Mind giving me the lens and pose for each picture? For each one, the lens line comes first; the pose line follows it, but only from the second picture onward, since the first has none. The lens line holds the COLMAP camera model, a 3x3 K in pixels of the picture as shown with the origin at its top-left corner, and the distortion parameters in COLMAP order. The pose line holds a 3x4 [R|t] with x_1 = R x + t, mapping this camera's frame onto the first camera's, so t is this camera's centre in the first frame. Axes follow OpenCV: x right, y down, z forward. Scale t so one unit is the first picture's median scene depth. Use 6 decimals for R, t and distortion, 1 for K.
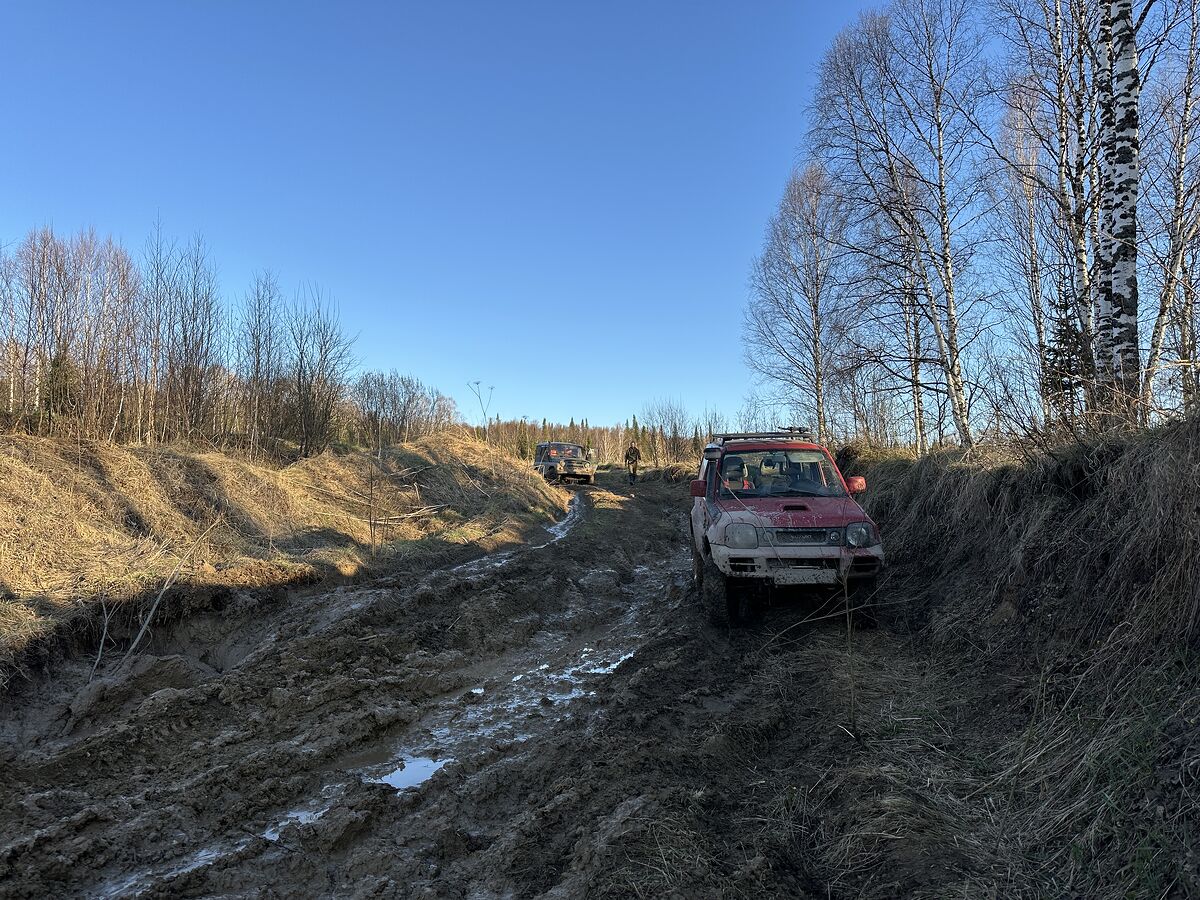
lens RADIAL K [[844.5, 0, 592.0], [0, 844.5, 448.0], [0, 0, 1]] dist [0.009809, -0.015917]
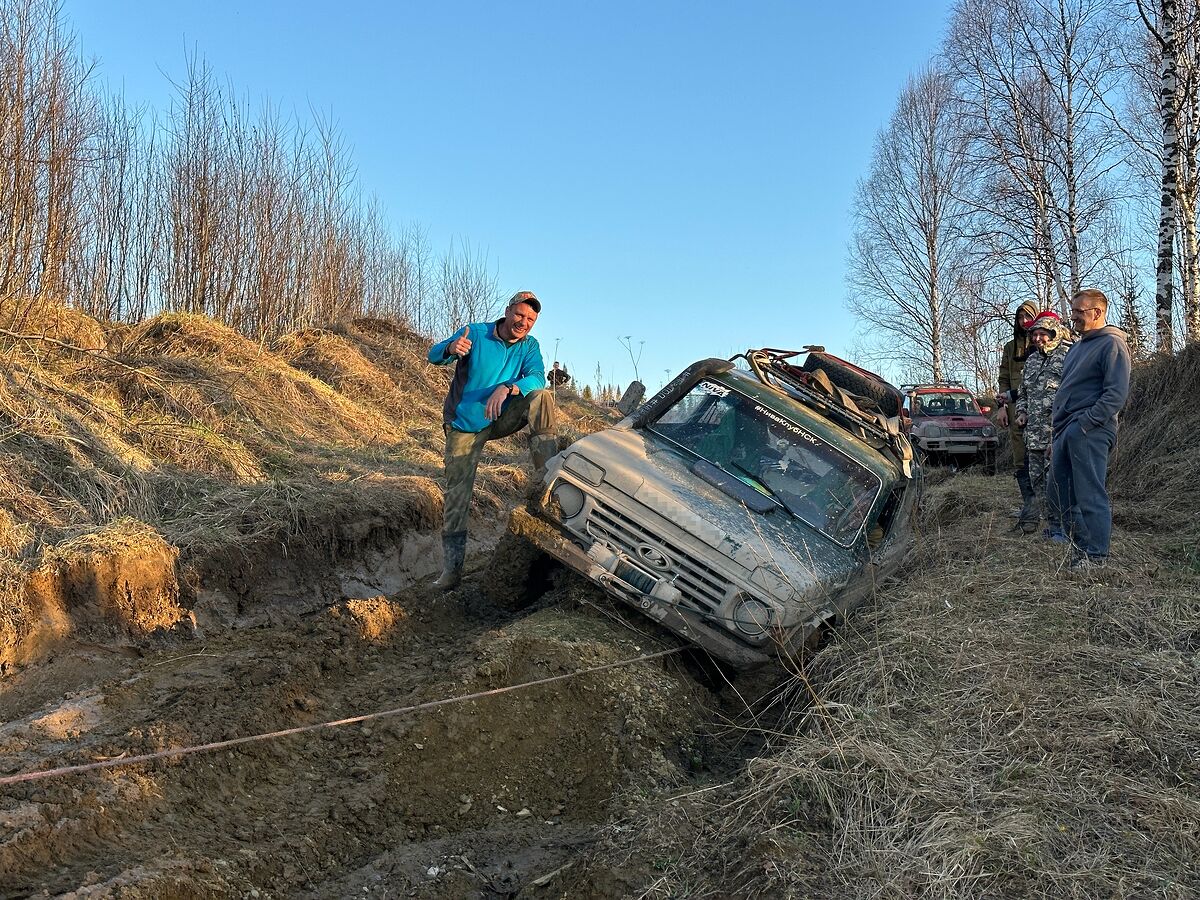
lens RADIAL K [[1648.5, 0, 599.8], [0, 1648.5, 451.5], [0, 0, 1]] dist [0.045979, 0.000000]
pose [[0.996379, 0.011486, 0.084244, -0.338651], [-0.012714, 0.999820, 0.014054, 0.036044], [-0.084068, -0.015074, 0.996346, -1.031104]]
